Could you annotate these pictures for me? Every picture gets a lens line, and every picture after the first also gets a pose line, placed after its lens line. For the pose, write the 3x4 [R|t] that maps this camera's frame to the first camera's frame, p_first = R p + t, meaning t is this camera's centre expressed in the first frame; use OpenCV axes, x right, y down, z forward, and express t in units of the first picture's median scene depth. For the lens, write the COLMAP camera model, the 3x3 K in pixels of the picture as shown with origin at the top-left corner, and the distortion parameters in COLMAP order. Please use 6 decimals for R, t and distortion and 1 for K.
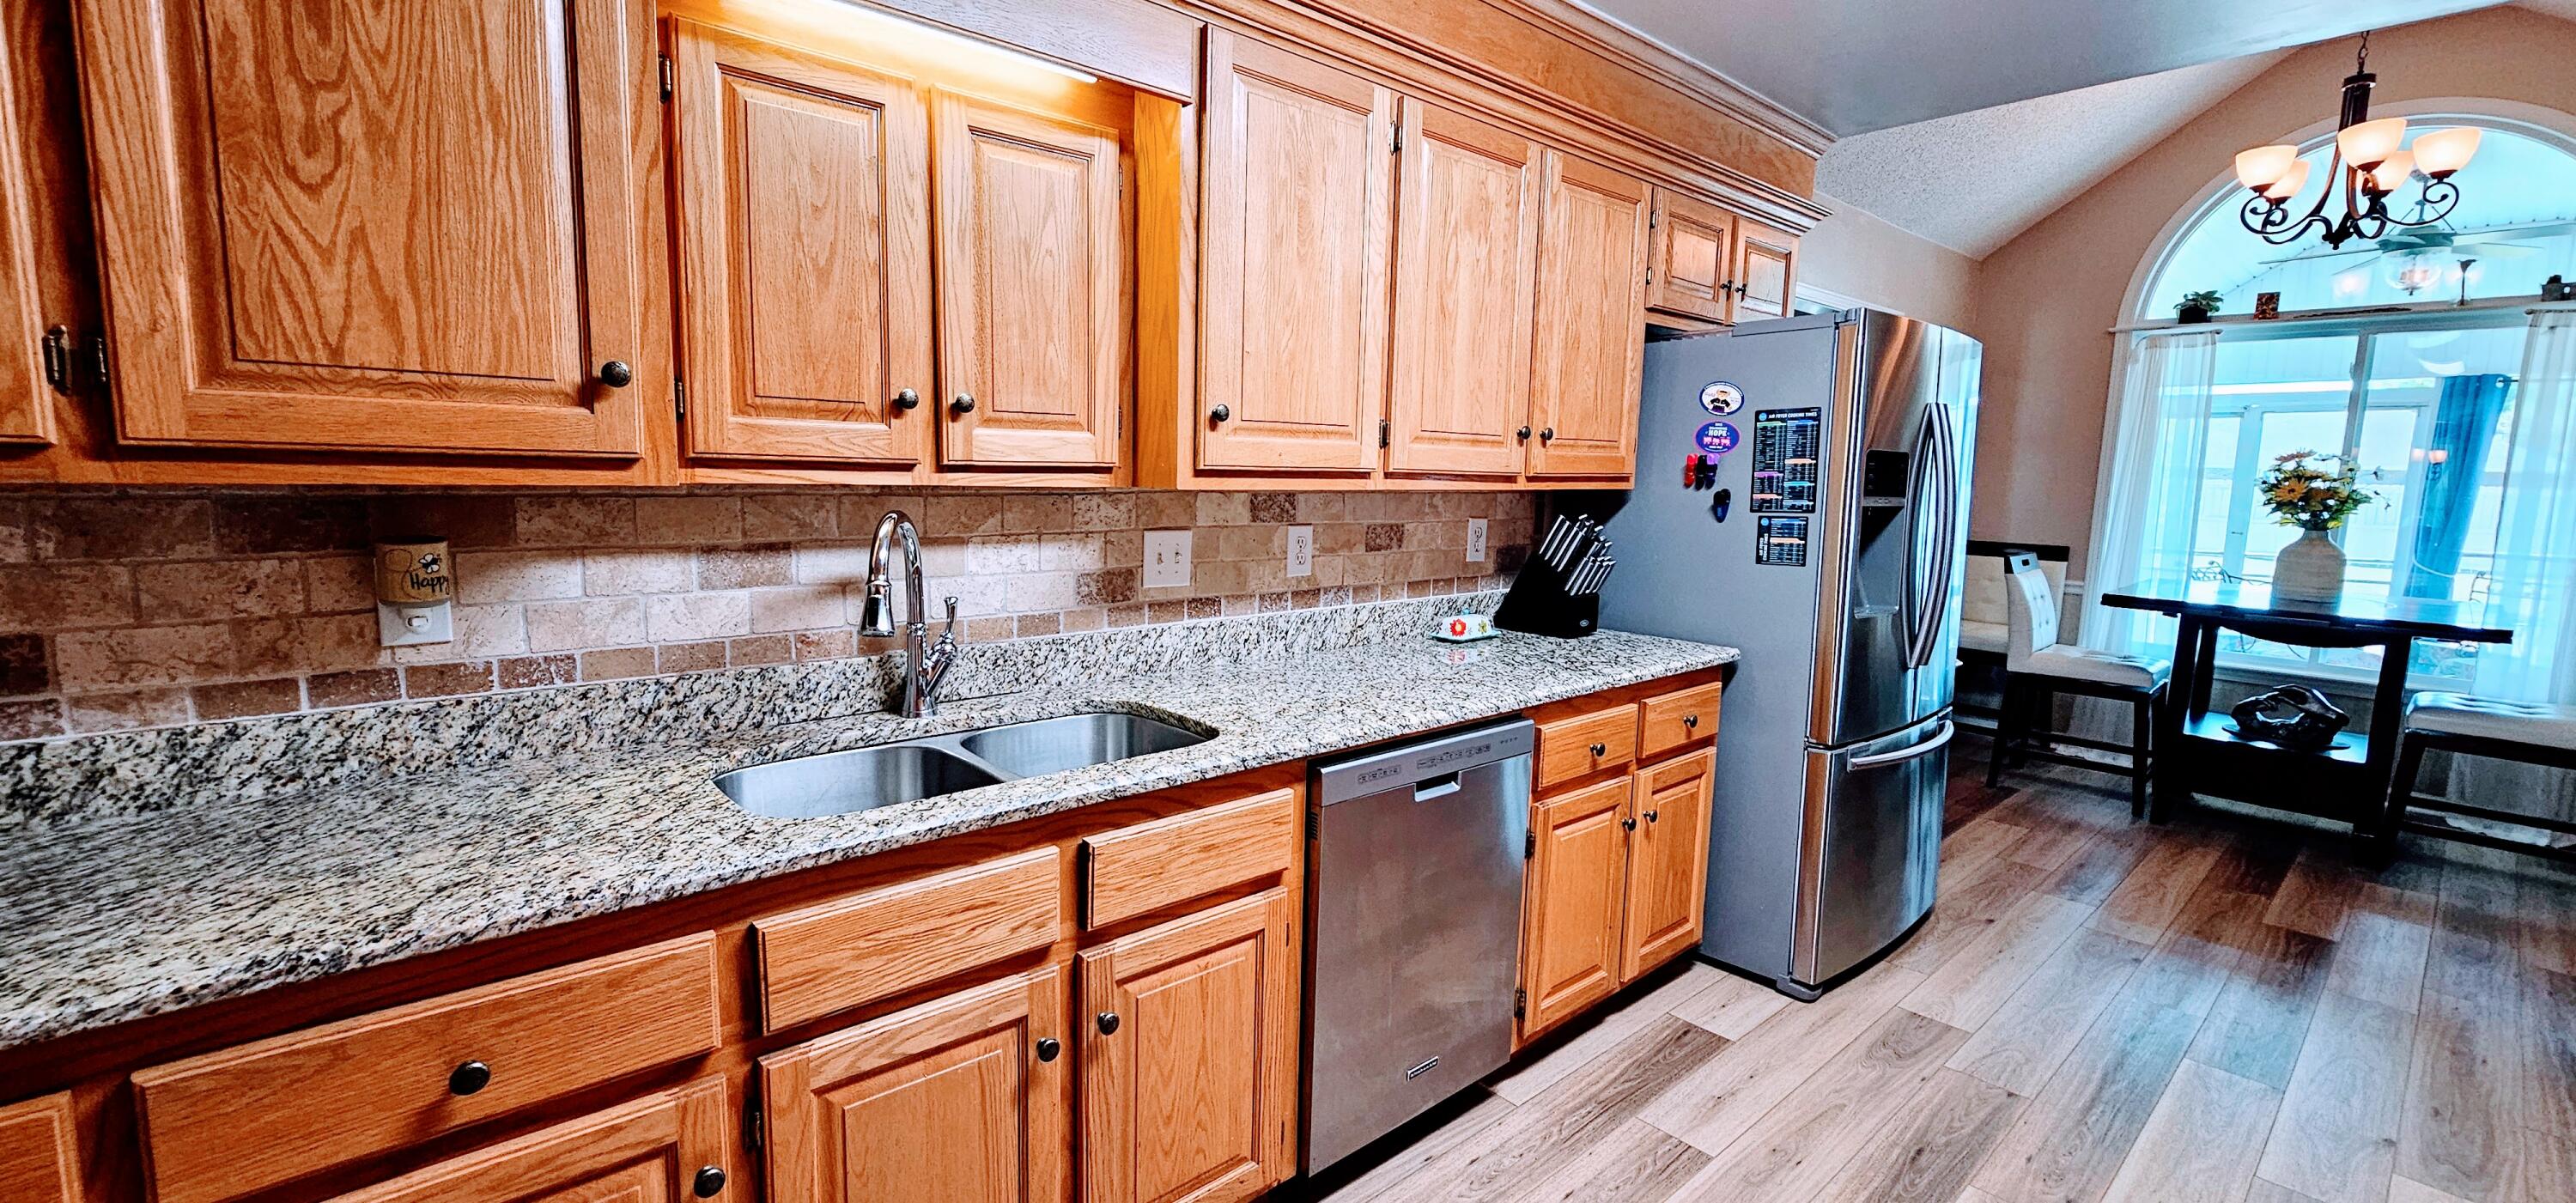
lens RADIAL K [[1055.6, 0, 1273.8], [0, 1055.6, 604.8], [0, 0, 1]] dist [-0.001304, 0.000466]
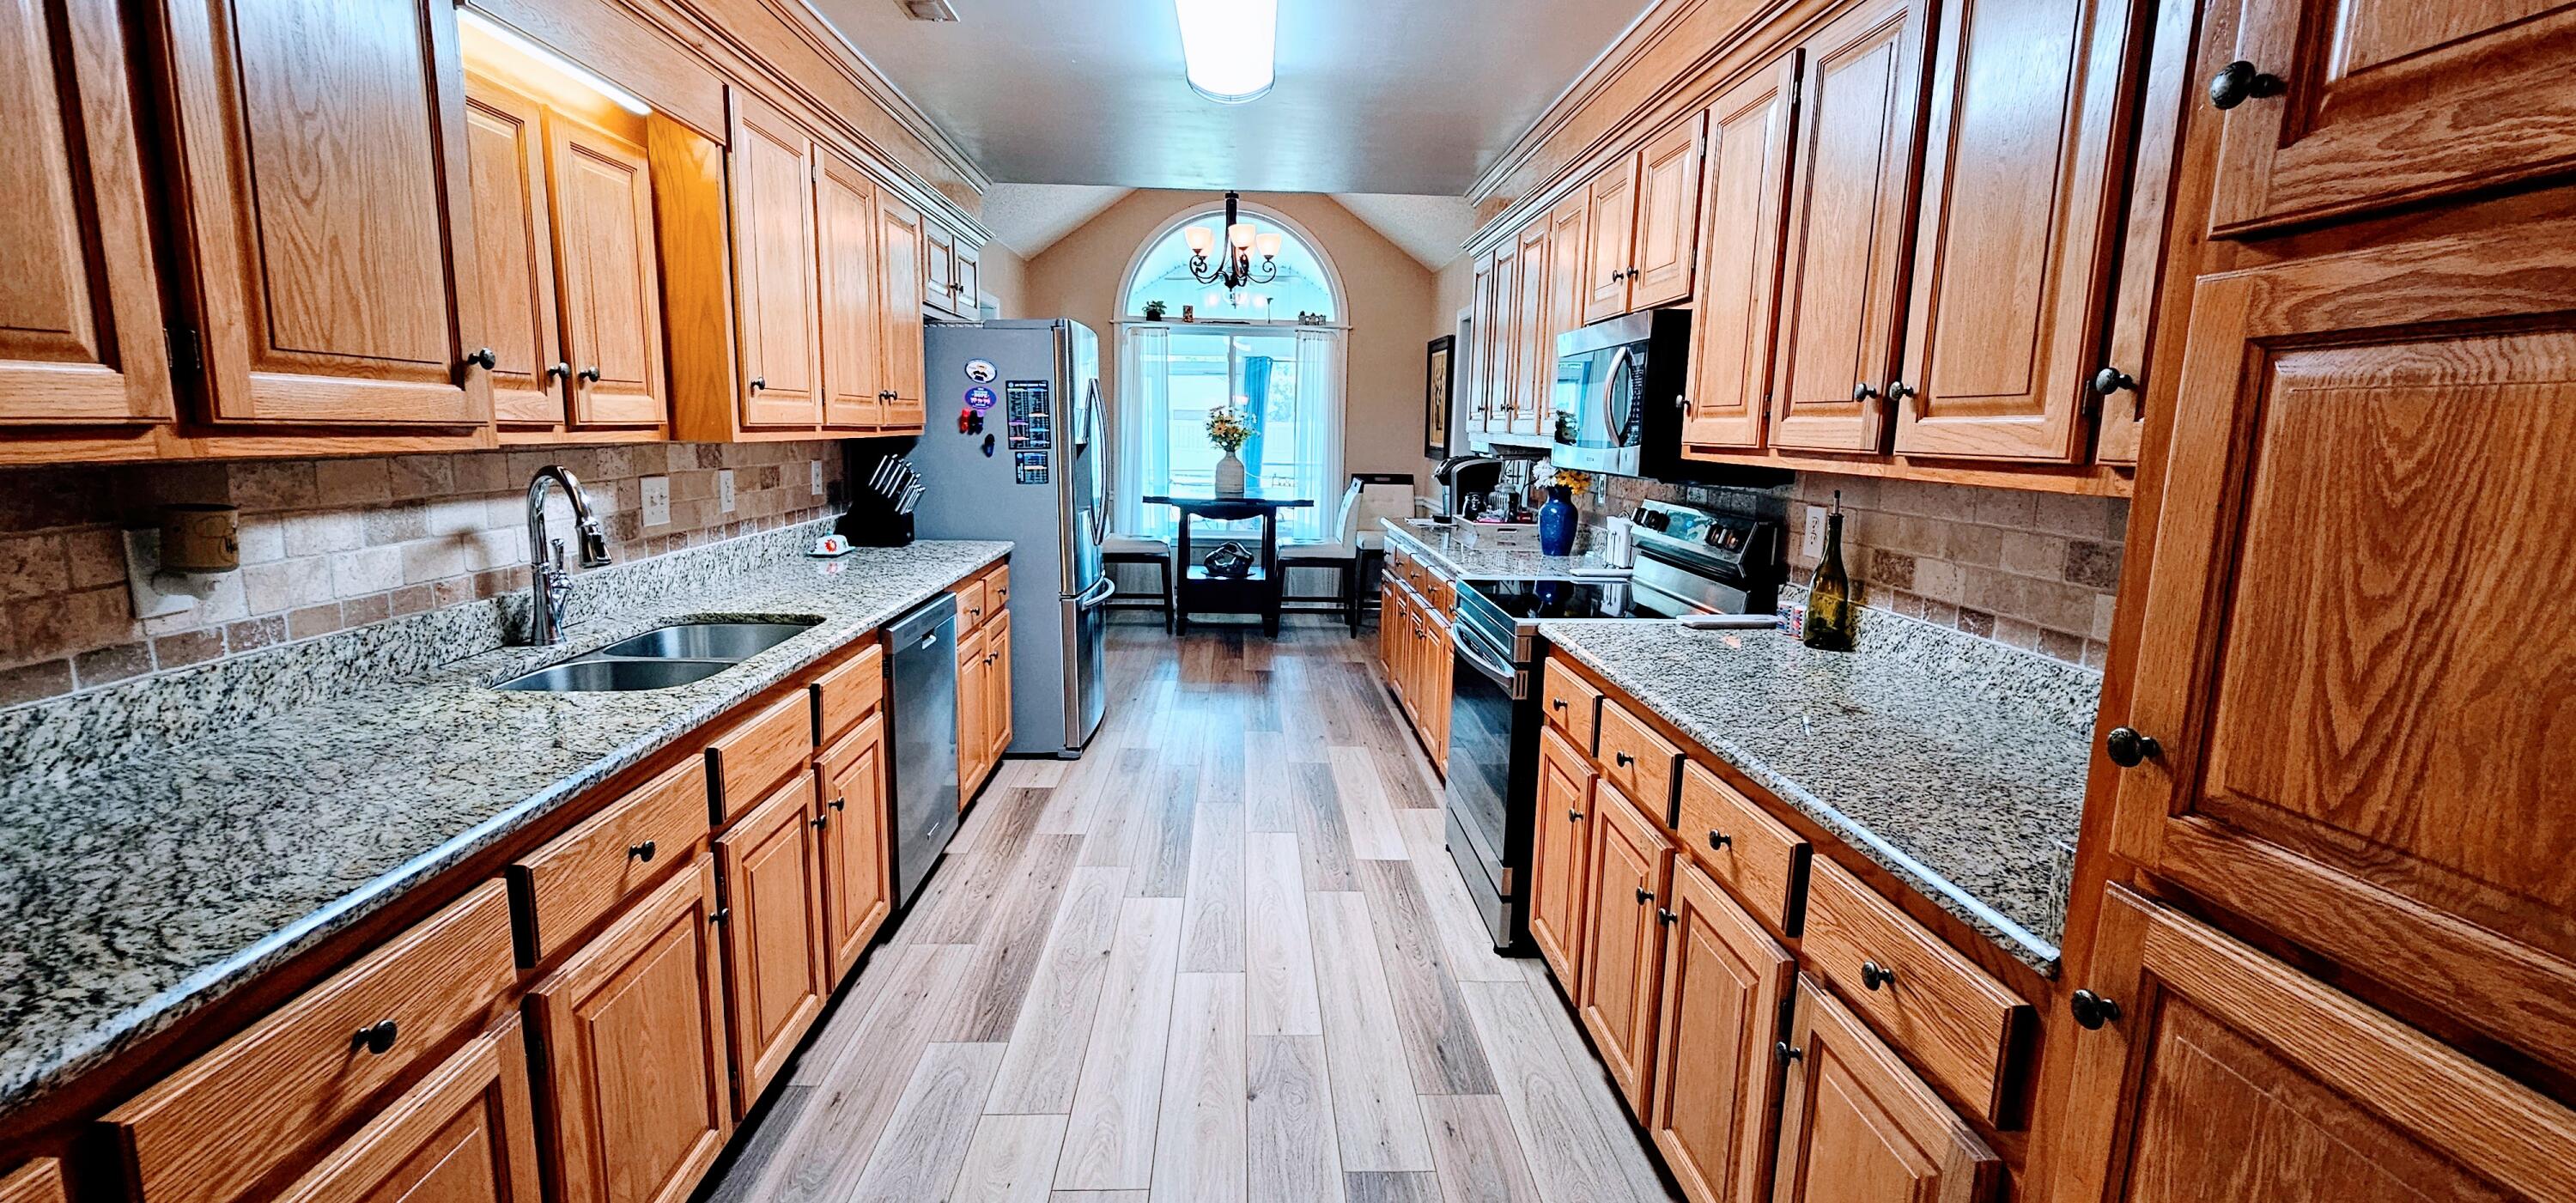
lens RADIAL K [[1055.6, 0, 1277.5], [0, 1055.6, 610.2], [0, 0, 1]] dist [-0.001304, 0.000466]
pose [[0.627644, -0.142302, 0.765384, -0.690817], [0.094076, 0.989811, 0.106882, 0.019407], [-0.772795, 0.004920, 0.634636, -0.339643]]
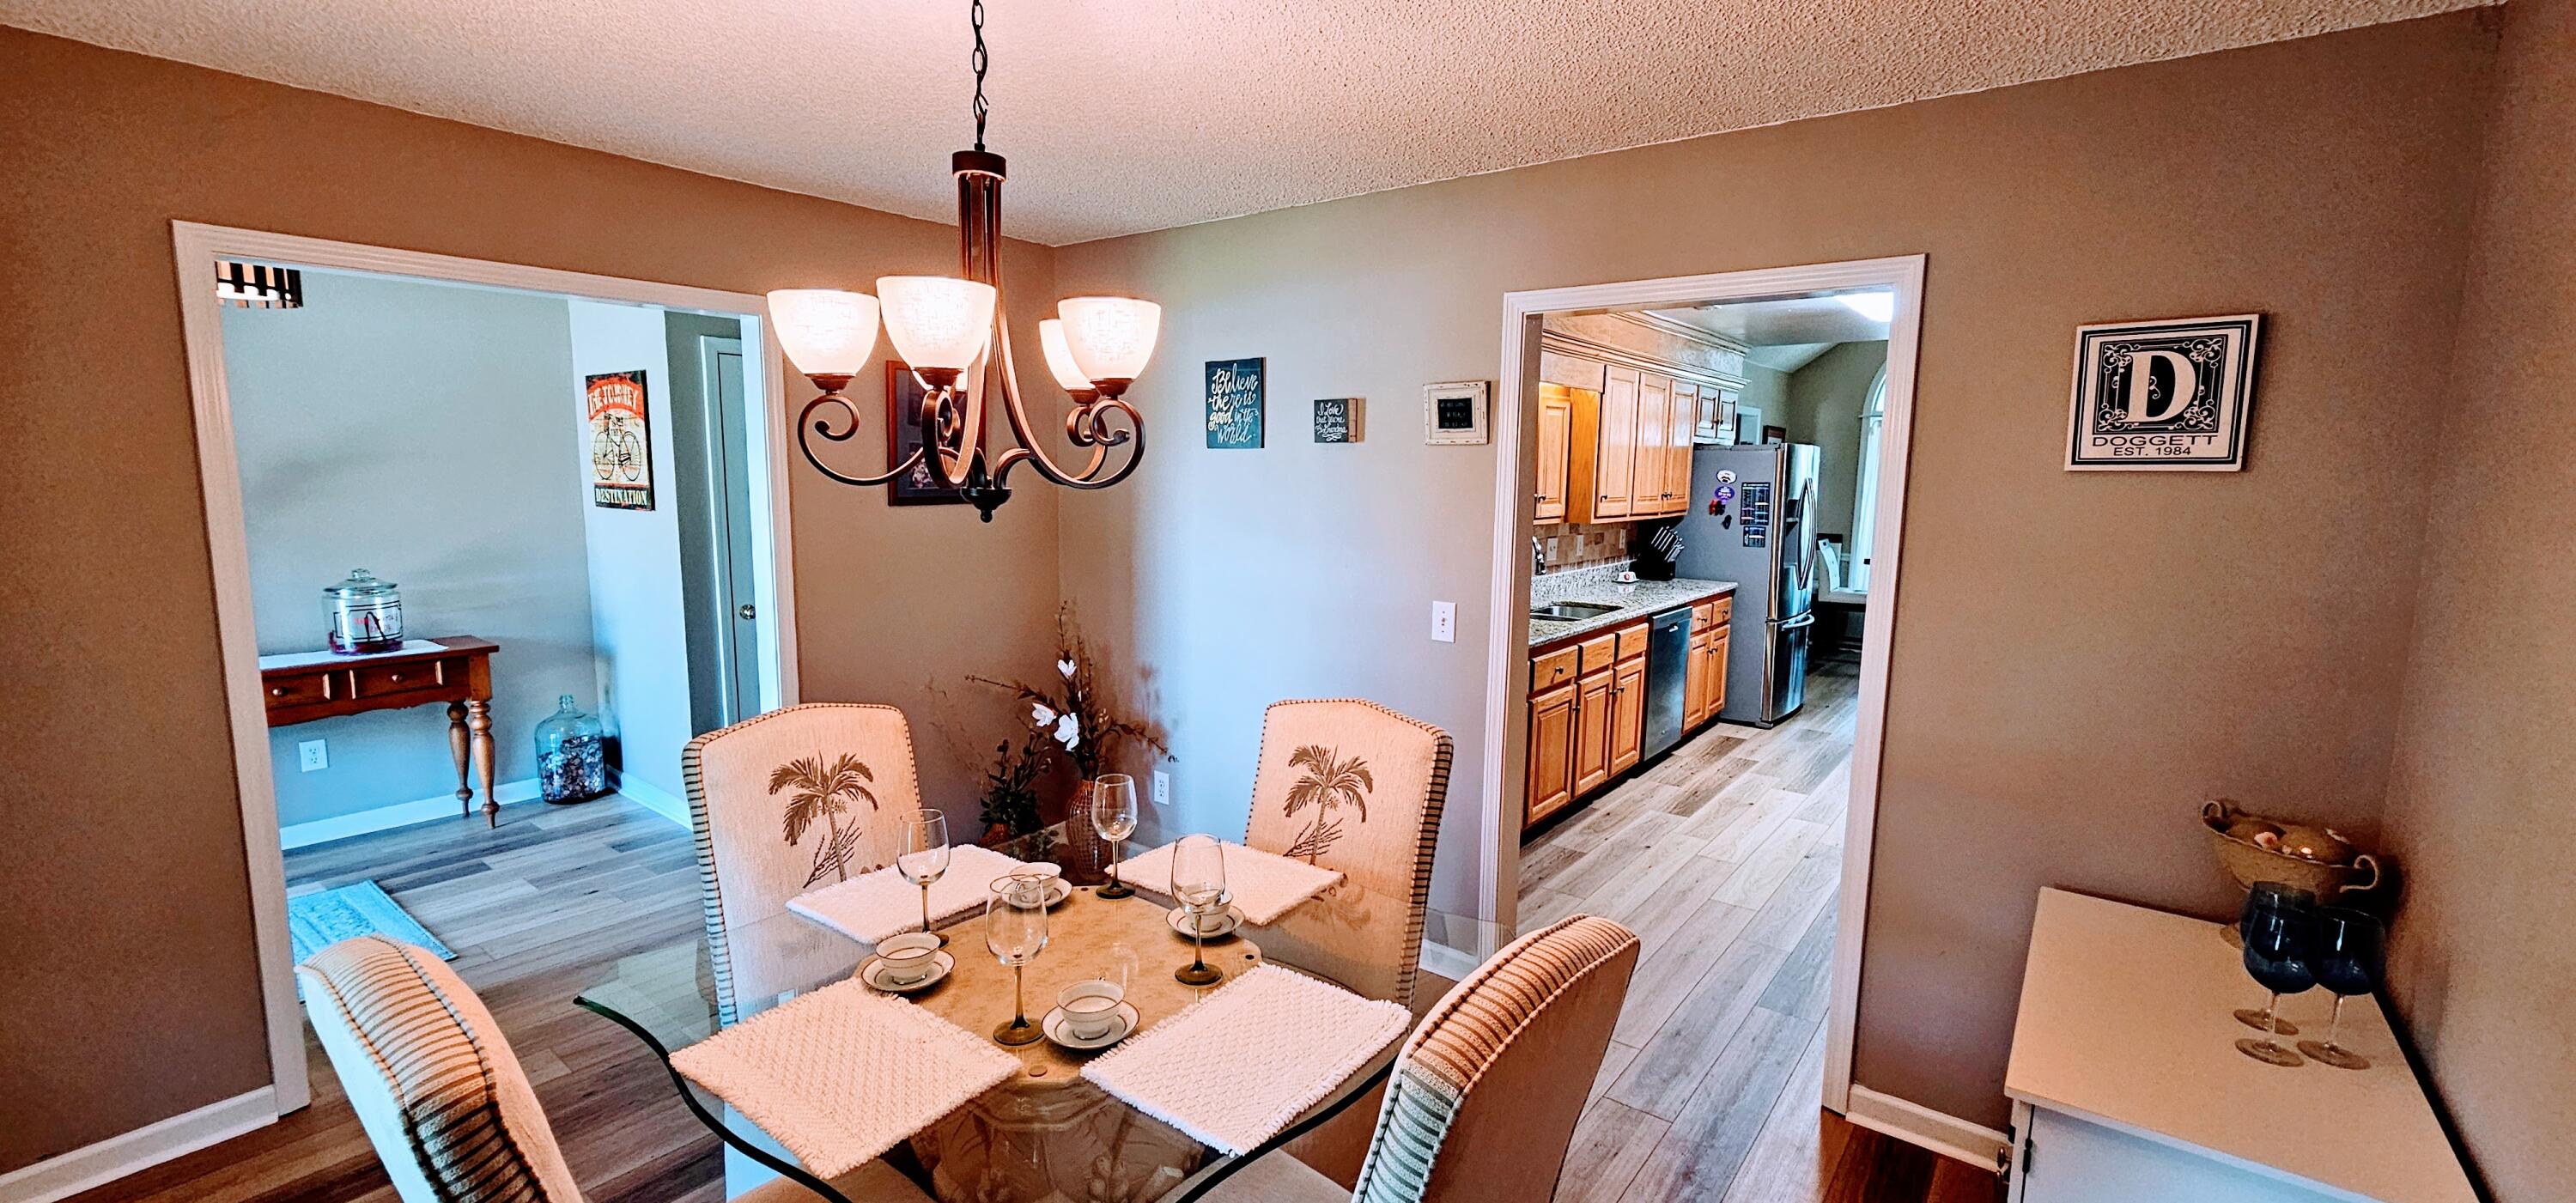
lens RADIAL K [[1055.6, 0, 1286.4], [0, 1055.6, 606.4], [0, 0, 1]] dist [-0.001304, 0.000466]
pose [[0.981854, -0.033410, 0.186671, -1.427496], [0.032323, 0.999438, 0.008862, 0.059302], [-0.186862, -0.002667, 0.982382, -1.629852]]
